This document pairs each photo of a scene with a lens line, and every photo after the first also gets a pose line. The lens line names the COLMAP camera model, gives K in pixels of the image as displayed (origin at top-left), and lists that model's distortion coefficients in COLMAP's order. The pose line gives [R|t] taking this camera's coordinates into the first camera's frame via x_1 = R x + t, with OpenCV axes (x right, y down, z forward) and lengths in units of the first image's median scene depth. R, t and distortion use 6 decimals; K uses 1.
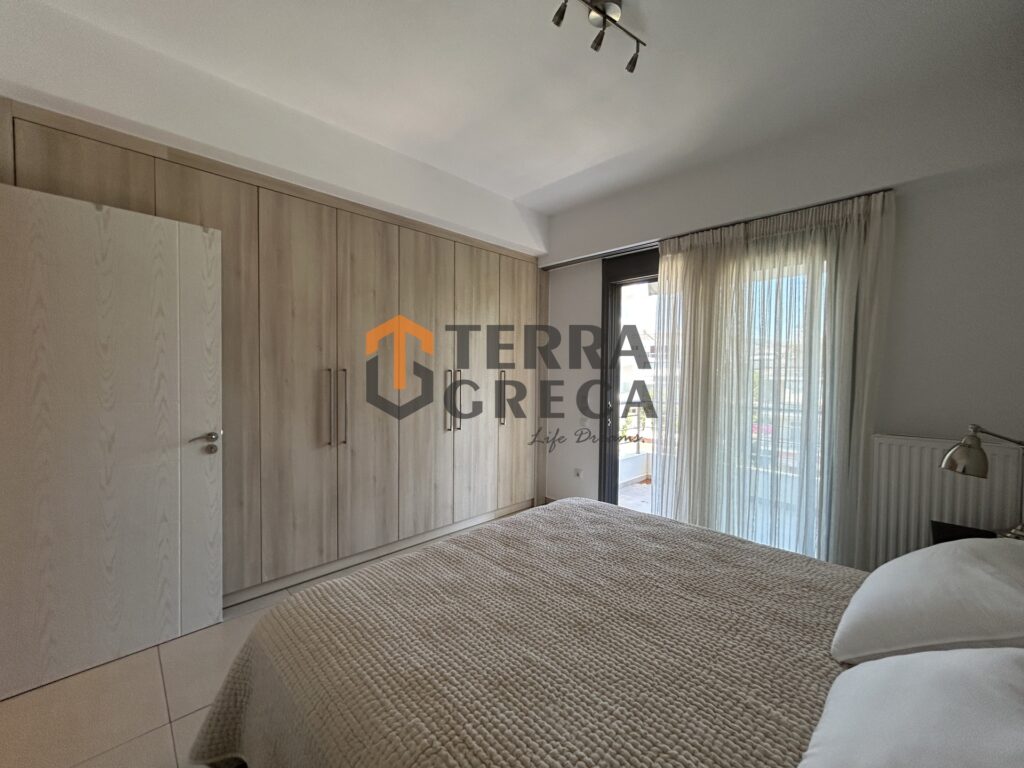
lens RADIAL K [[413.7, 0, 513.2], [0, 413.7, 385.7], [0, 0, 1]] dist [-0.001875, 0.001845]
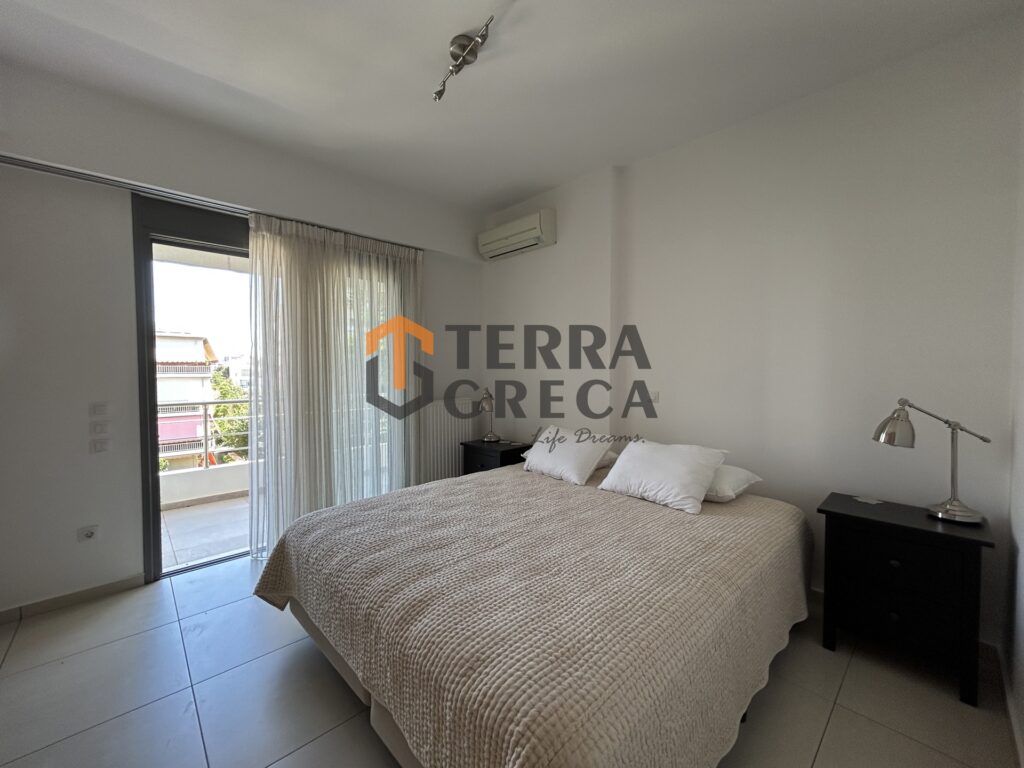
lens RADIAL K [[413.7, 0, 516.1], [0, 413.7, 385.9], [0, 0, 1]] dist [-0.001875, 0.001845]
pose [[0.000113, -0.071949, 0.997408, -0.588391], [0.030628, 0.996941, 0.071912, -0.036017], [-0.999531, 0.030540, 0.002316, 0.504326]]
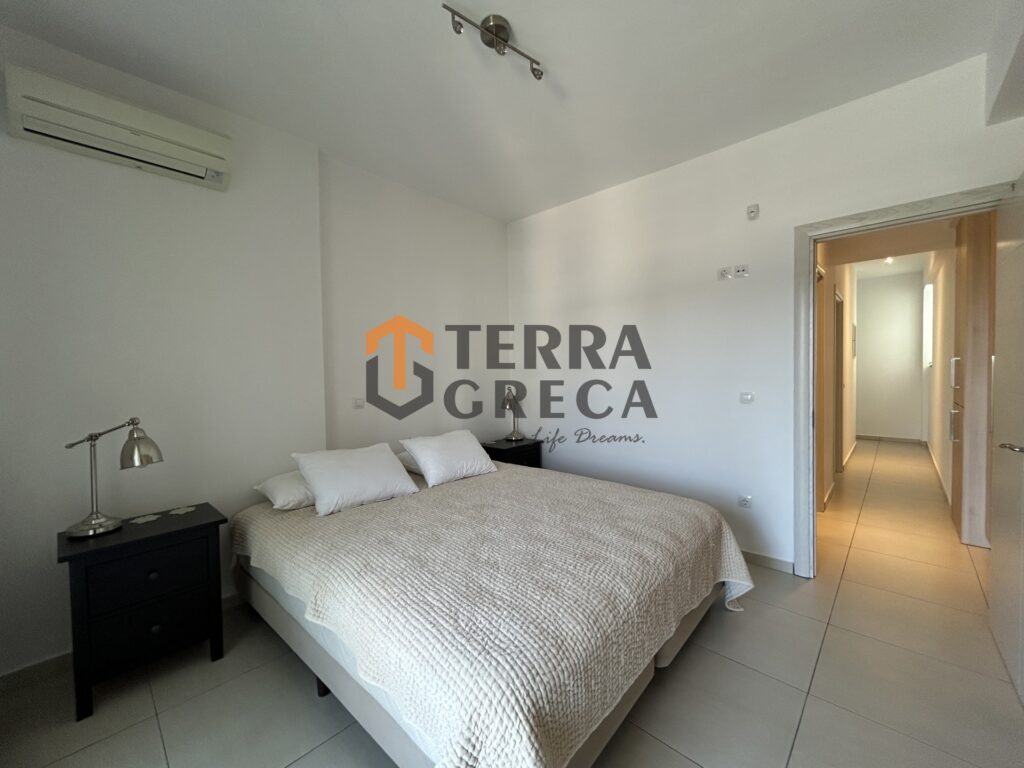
lens RADIAL K [[413.7, 0, 514.4], [0, 413.7, 381.3], [0, 0, 1]] dist [-0.001875, 0.001845]
pose [[-0.998229, 0.004082, -0.059352, 0.142222], [0.001108, 0.998746, 0.050046, -0.029279], [0.059482, 0.049891, -0.996982, 1.246081]]
